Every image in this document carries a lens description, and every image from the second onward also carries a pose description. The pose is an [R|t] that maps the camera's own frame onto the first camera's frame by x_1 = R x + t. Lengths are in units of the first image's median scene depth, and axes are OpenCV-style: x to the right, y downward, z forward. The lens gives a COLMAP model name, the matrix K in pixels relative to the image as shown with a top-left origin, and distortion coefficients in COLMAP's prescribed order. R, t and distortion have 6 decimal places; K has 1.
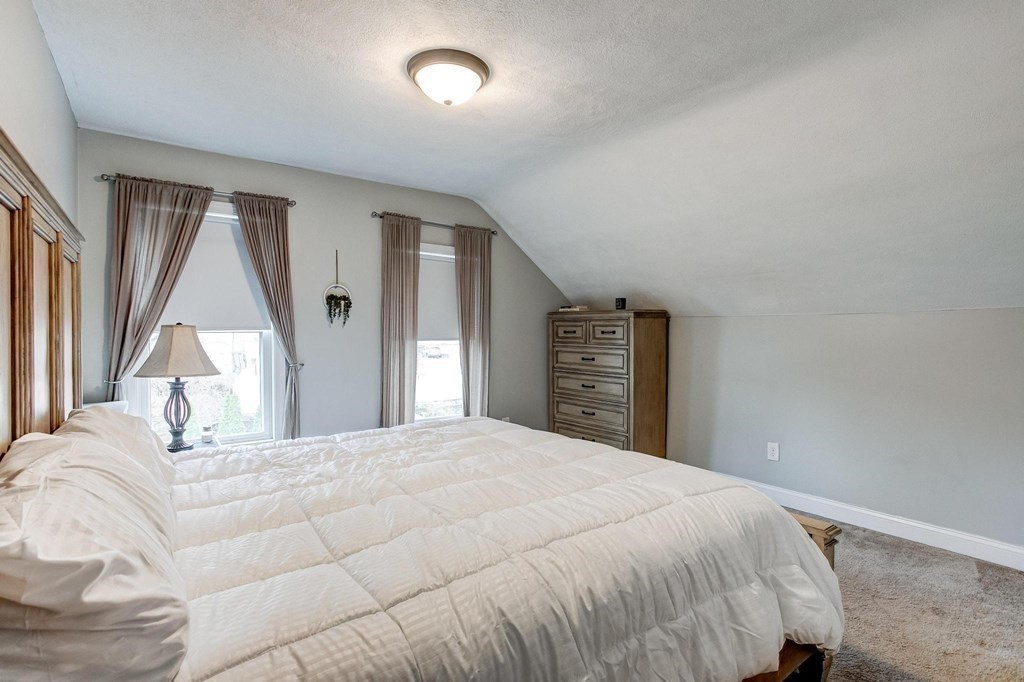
lens RADIAL K [[499.5, 0, 512.0], [0, 499.5, 341.0], [0, 0, 1]] dist [-0.051220, 0.042098]
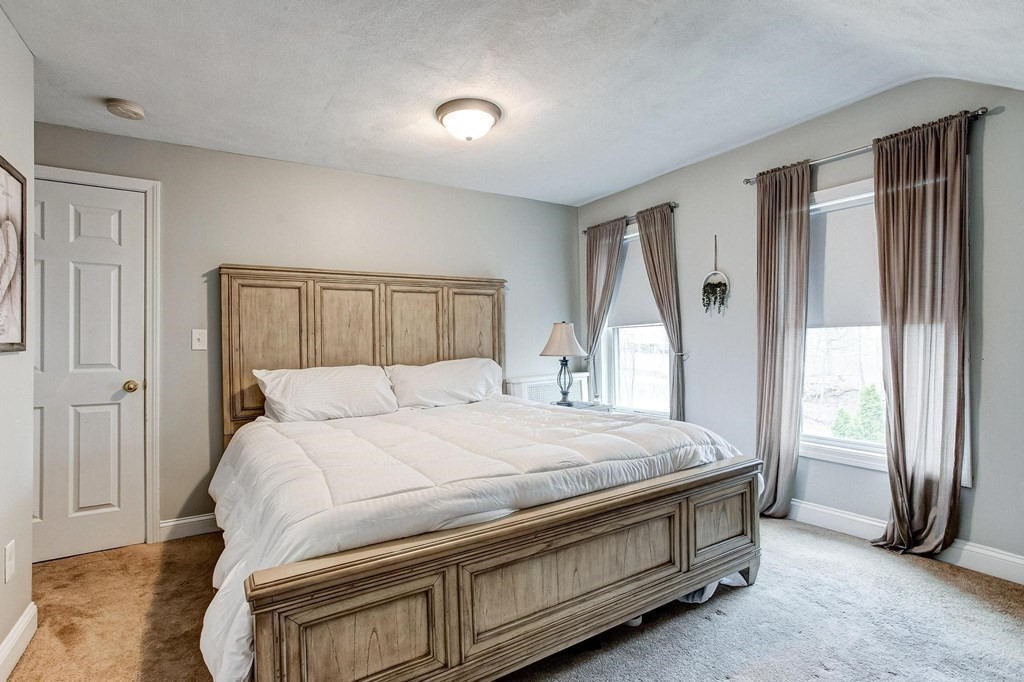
lens RADIAL K [[499.5, 0, 512.0], [0, 499.5, 341.0], [0, 0, 1]] dist [-0.051220, 0.042098]
pose [[-0.073681, -0.003628, -0.997275, 0.627109], [0.007262, 0.999965, -0.004174, 0.021240], [0.997255, -0.007549, -0.073652, 0.680600]]
